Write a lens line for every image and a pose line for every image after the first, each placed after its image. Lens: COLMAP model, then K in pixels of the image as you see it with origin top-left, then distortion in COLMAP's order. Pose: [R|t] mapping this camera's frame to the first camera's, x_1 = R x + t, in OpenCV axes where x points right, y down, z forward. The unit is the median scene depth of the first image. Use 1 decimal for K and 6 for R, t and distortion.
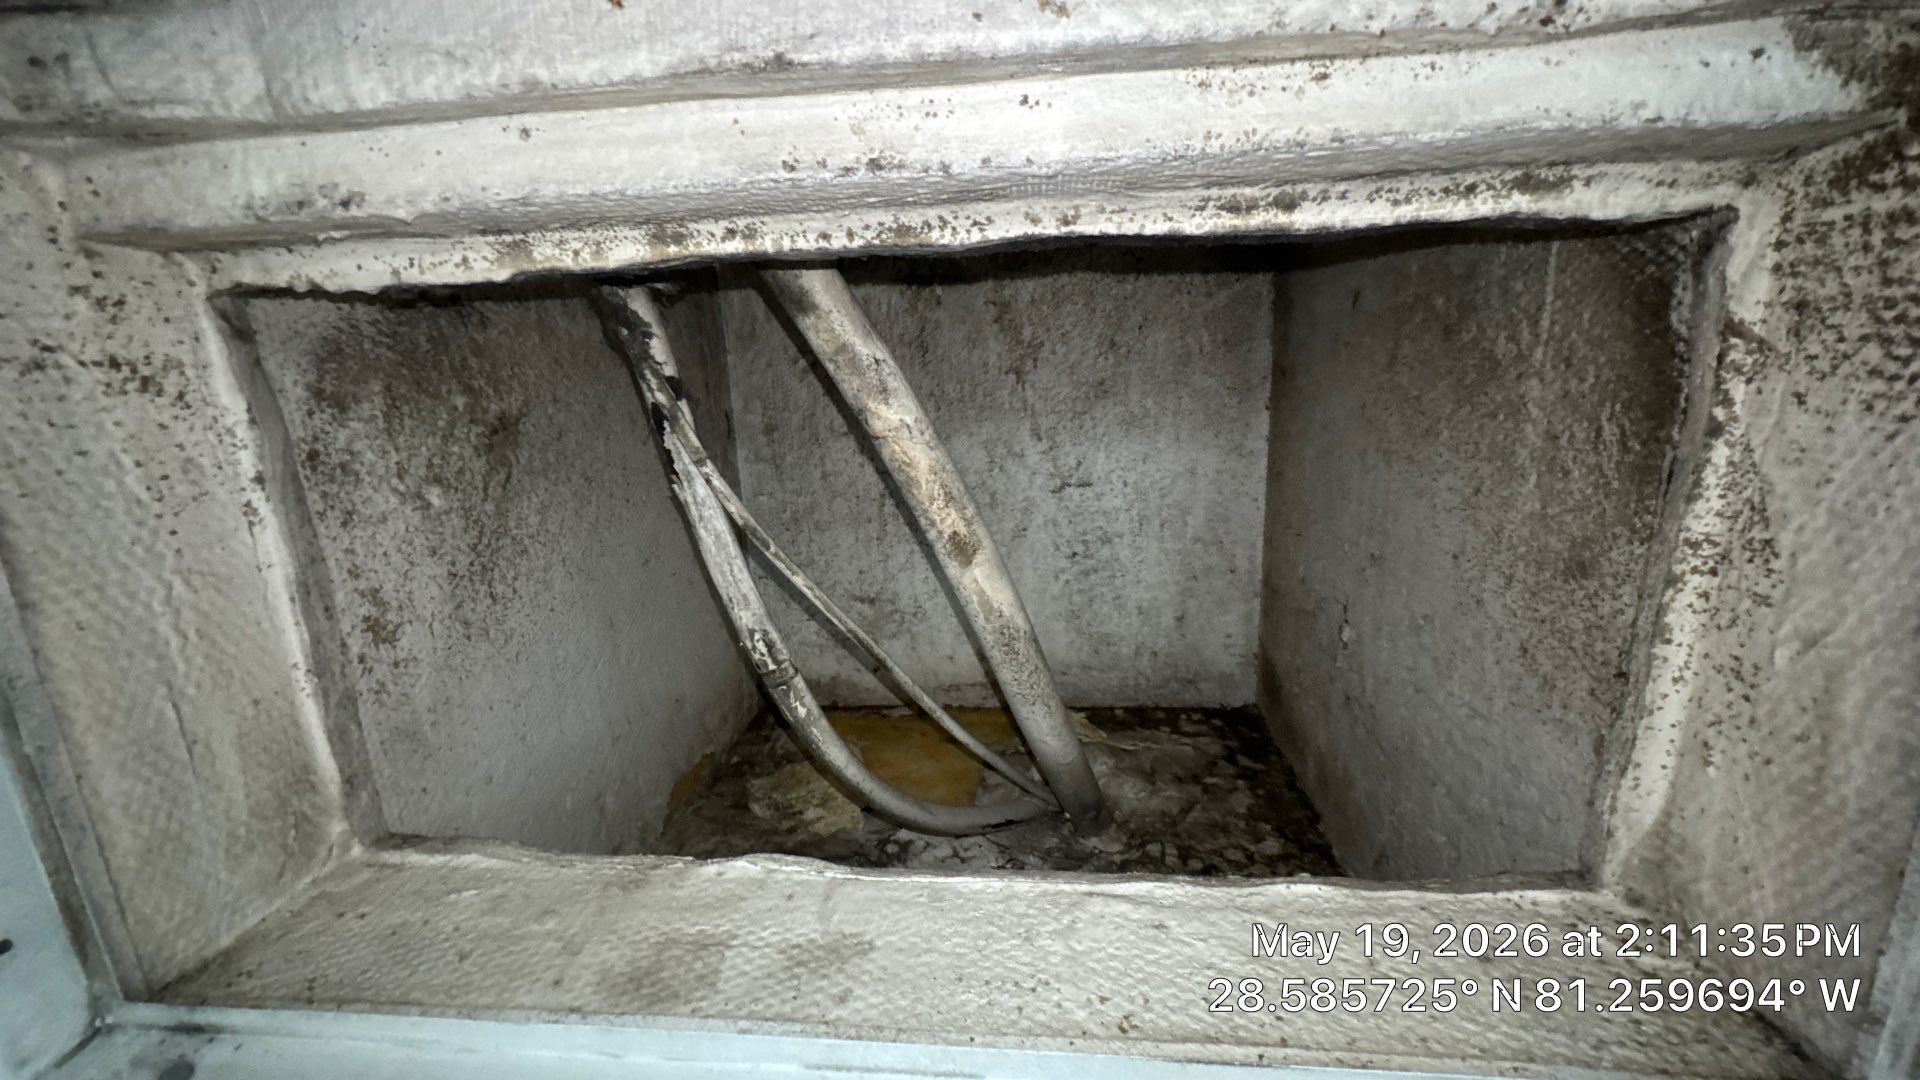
lens RADIAL K [[768.9, 0, 962.7], [0, 768.9, 542.3], [0, 0, 1]] dist [-0.003902, 0.000925]
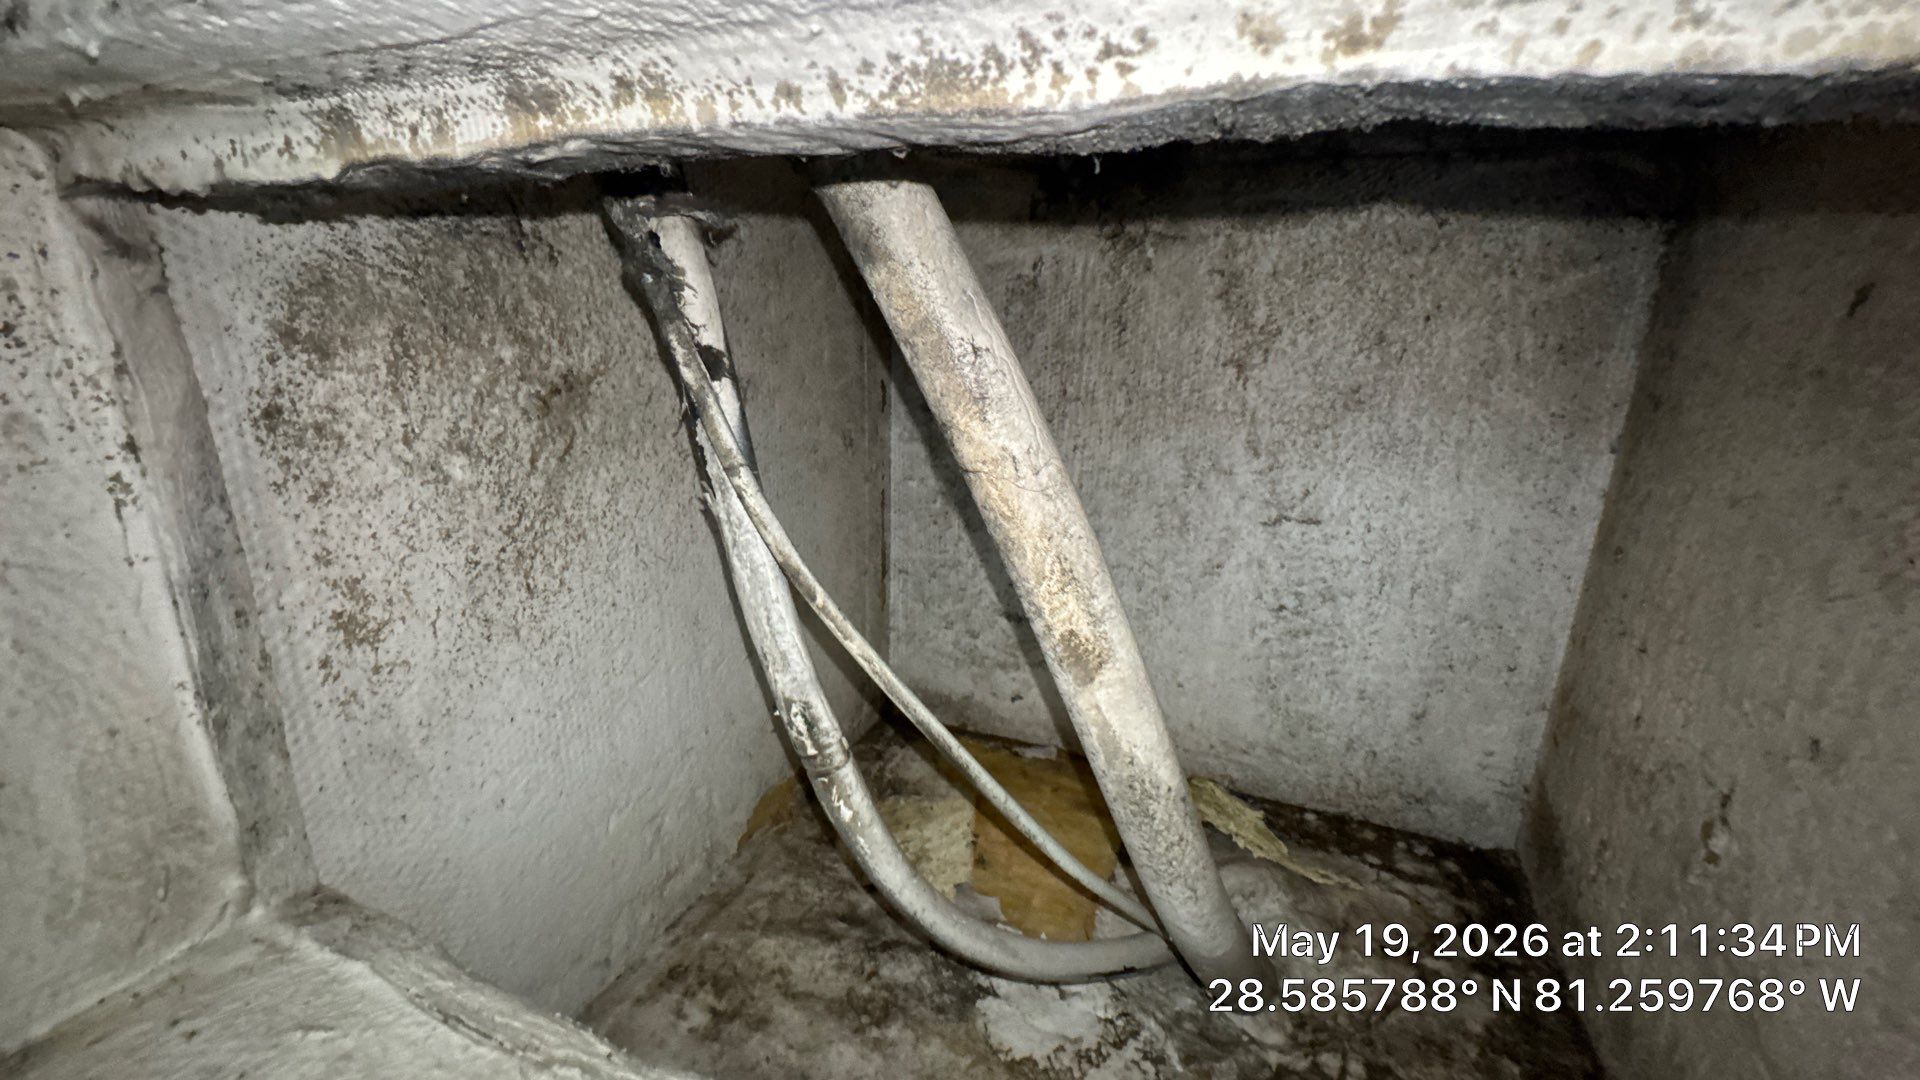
lens RADIAL K [[768.9, 0, 962.0], [0, 768.9, 542.3], [0, 0, 1]] dist [-0.003902, 0.000925]
pose [[0.956510, 0.145052, -0.253078, 0.053236], [-0.134384, 0.989169, 0.059036, -0.112569], [0.258901, -0.022459, 0.965643, 0.379986]]
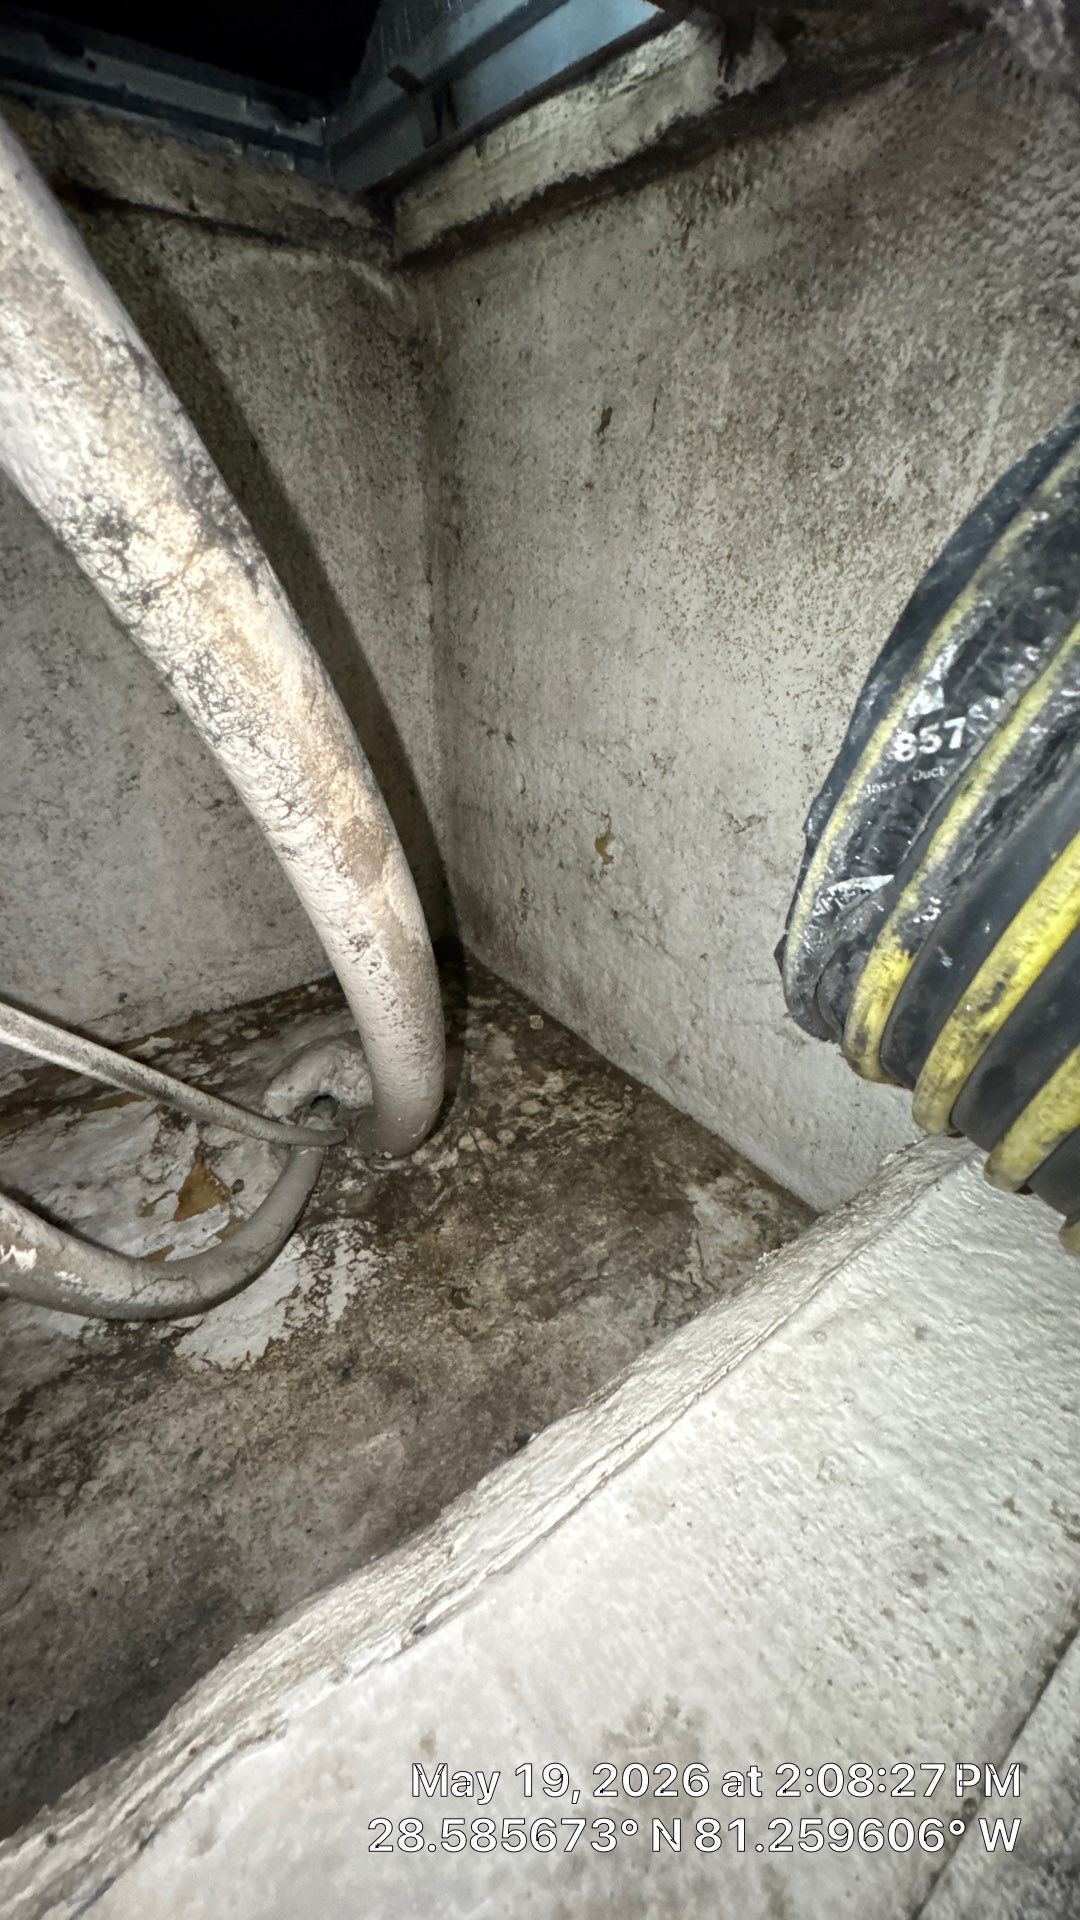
lens RADIAL K [[768.9, 0, 541.2], [0, 768.9, 960.4], [0, 0, 1]] dist [-0.003902, 0.000925]
pose [[0.730956, -0.289512, 0.617970, -0.253866], [0.114820, 0.944816, 0.306822, -0.066092], [-0.672696, -0.153318, 0.723860, 0.569093]]
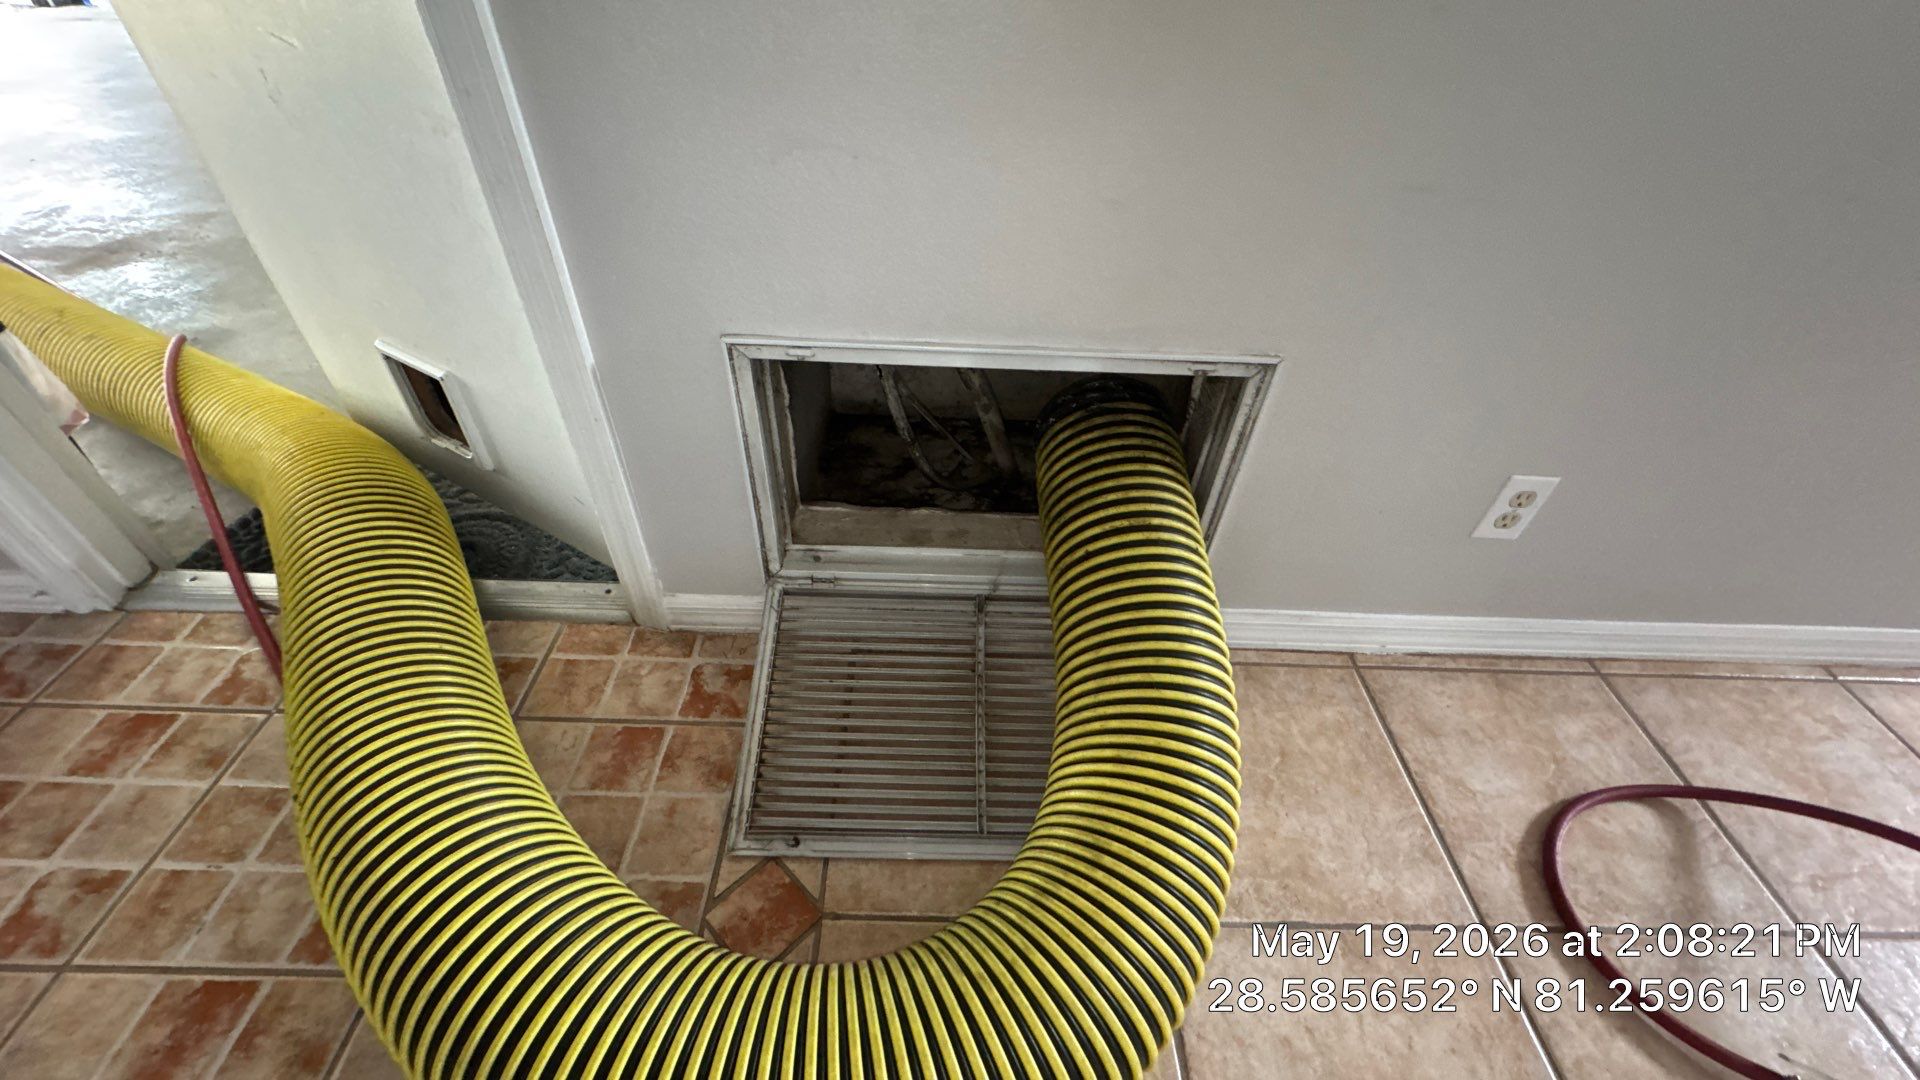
lens RADIAL K [[768.9, 0, 951.3], [0, 768.9, 532.2], [0, 0, 1]] dist [-0.003902, 0.000925]
pose [[0.991881, -0.005374, 0.127053, -0.509877], [-0.054137, 0.886201, 0.460127, -0.917871], [-0.115067, -0.463270, 0.878715, -1.759695]]
